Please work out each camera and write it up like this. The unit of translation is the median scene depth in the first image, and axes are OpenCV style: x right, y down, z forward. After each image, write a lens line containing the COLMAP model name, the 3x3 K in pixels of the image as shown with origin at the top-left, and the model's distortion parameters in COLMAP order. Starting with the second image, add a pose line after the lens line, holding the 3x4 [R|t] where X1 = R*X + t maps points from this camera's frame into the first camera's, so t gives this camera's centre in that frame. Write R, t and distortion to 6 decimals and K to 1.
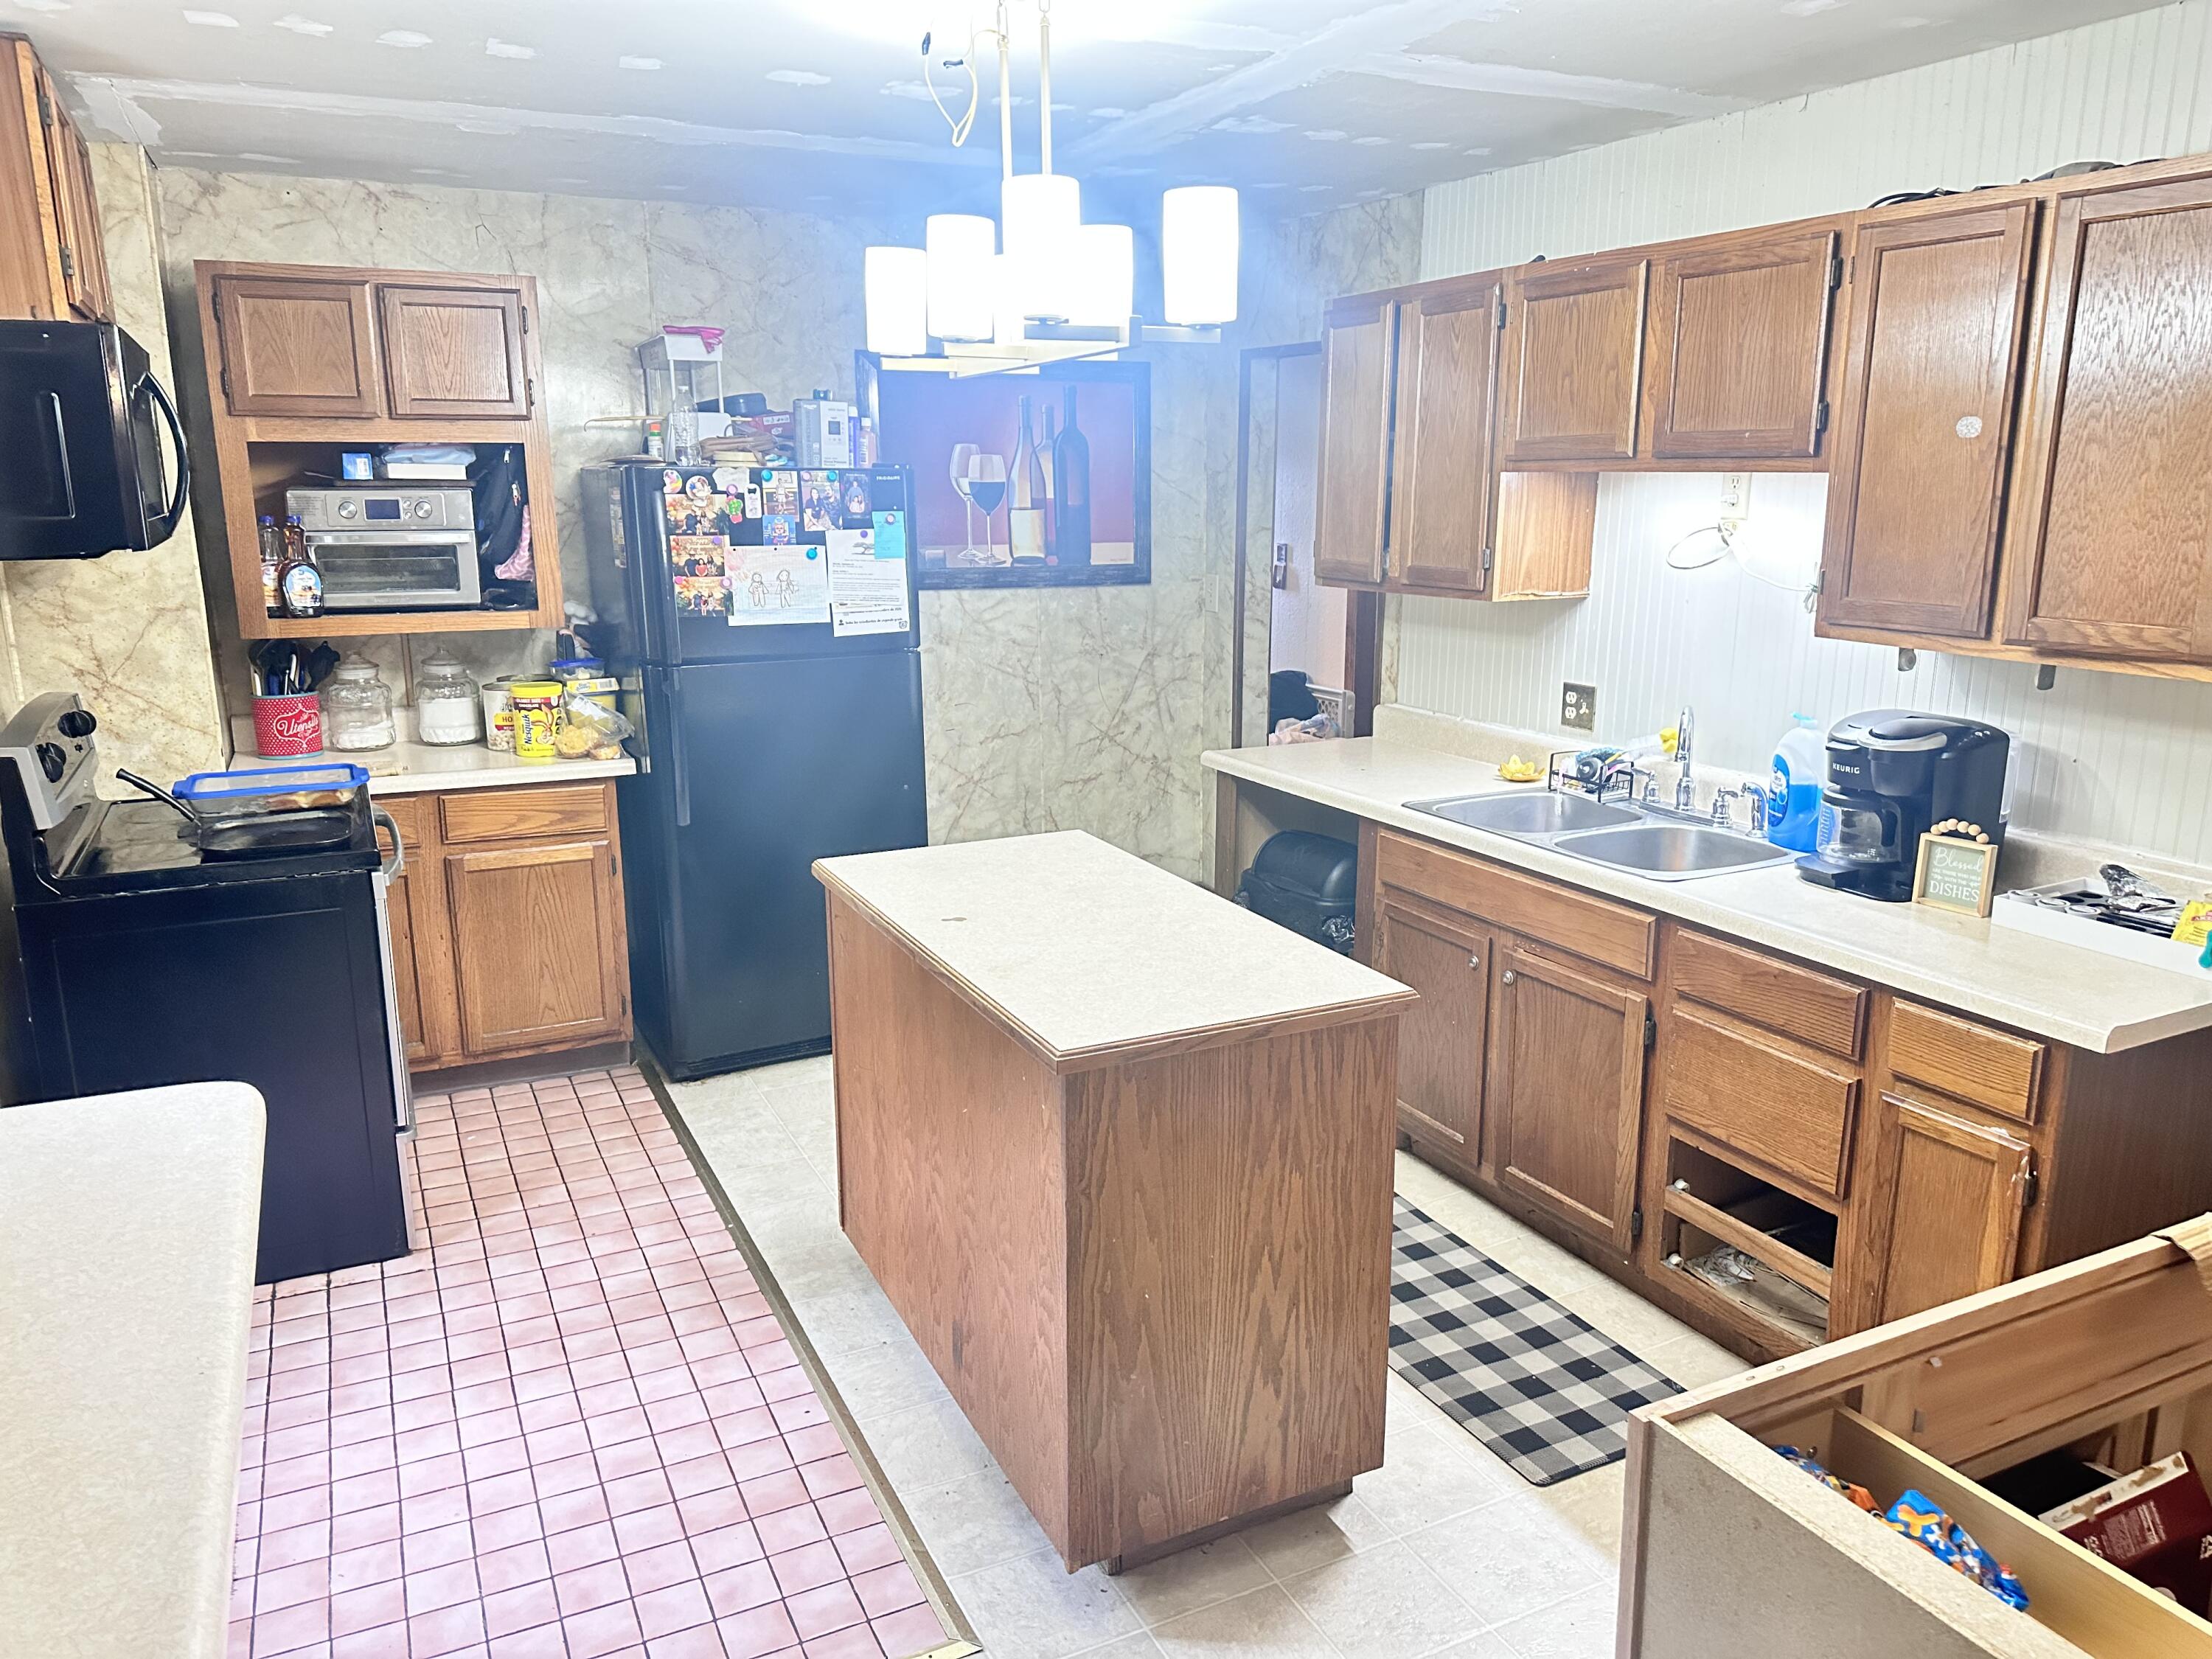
lens RADIAL K [[1580.0, 0, 1116.8], [0, 1580.0, 852.5], [0, 0, 1]] dist [0.045986, -0.052310]
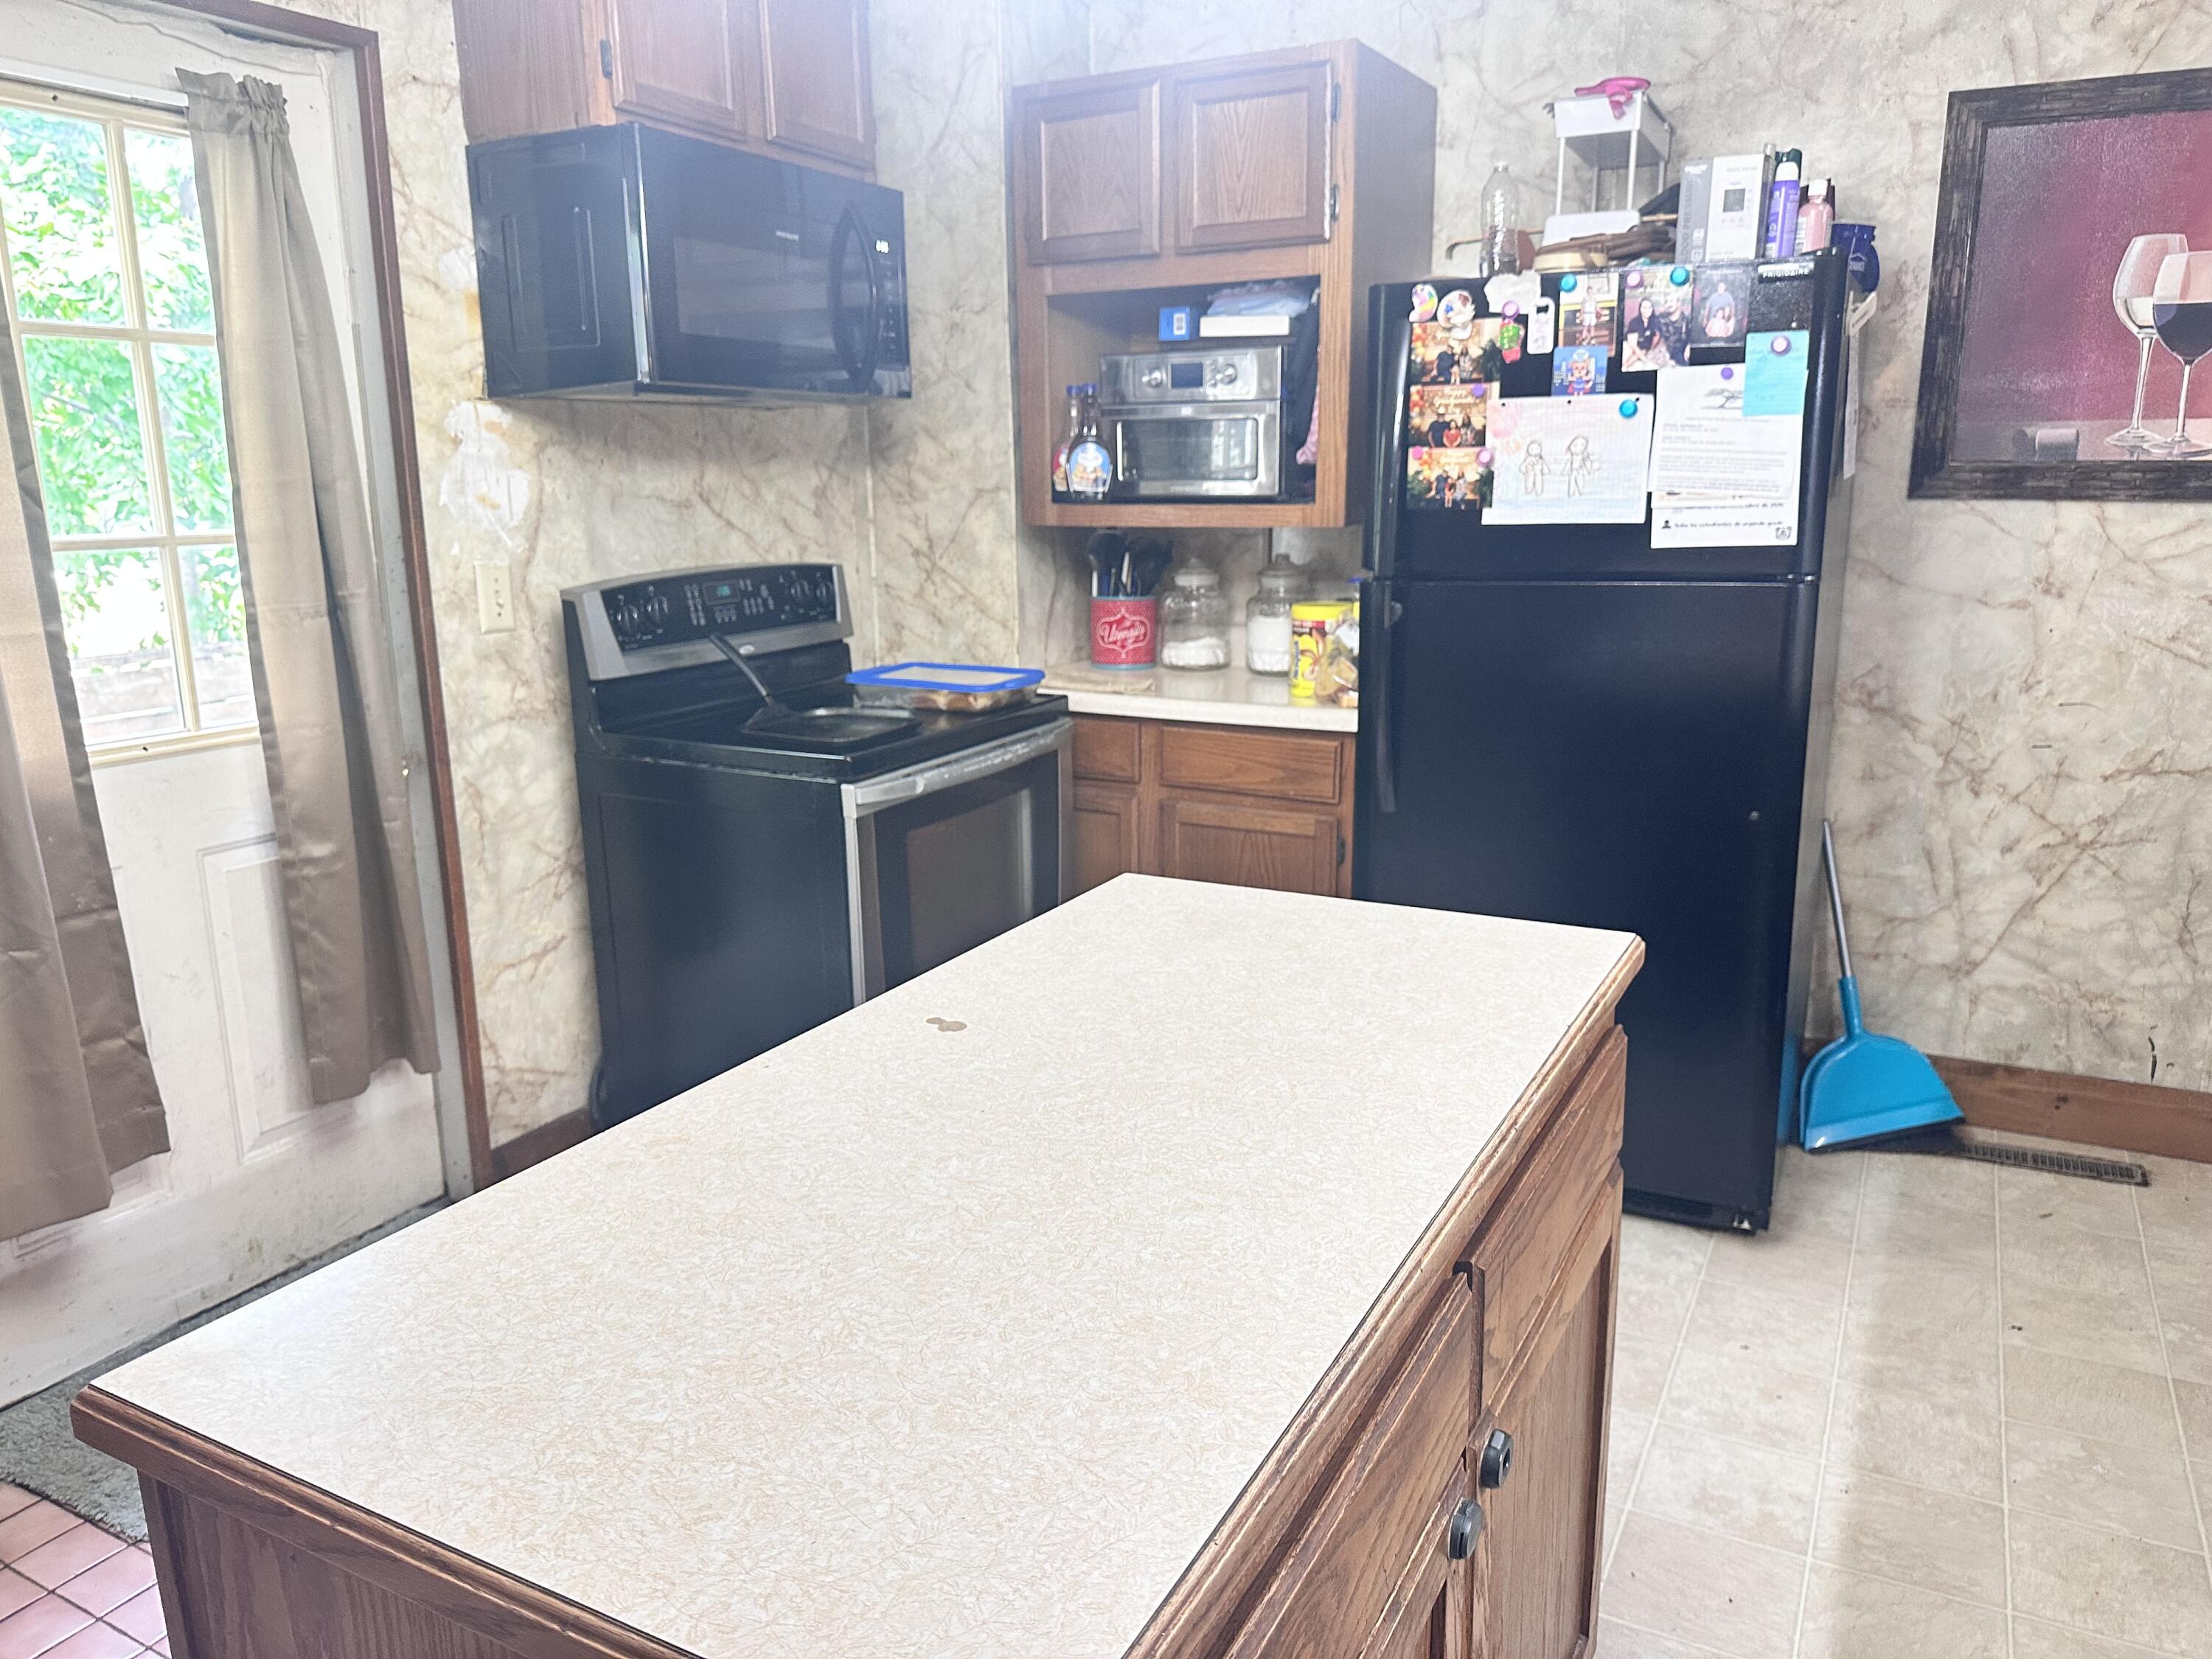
lens RADIAL K [[1580.0, 0, 1118.0], [0, 1580.0, 822.1], [0, 0, 1]] dist [0.045986, -0.052310]
pose [[0.582171, 0.169656, -0.795169, 0.205503], [-0.179384, 0.980690, 0.077905, -0.044814], [0.793031, 0.097287, 0.601363, 0.489016]]
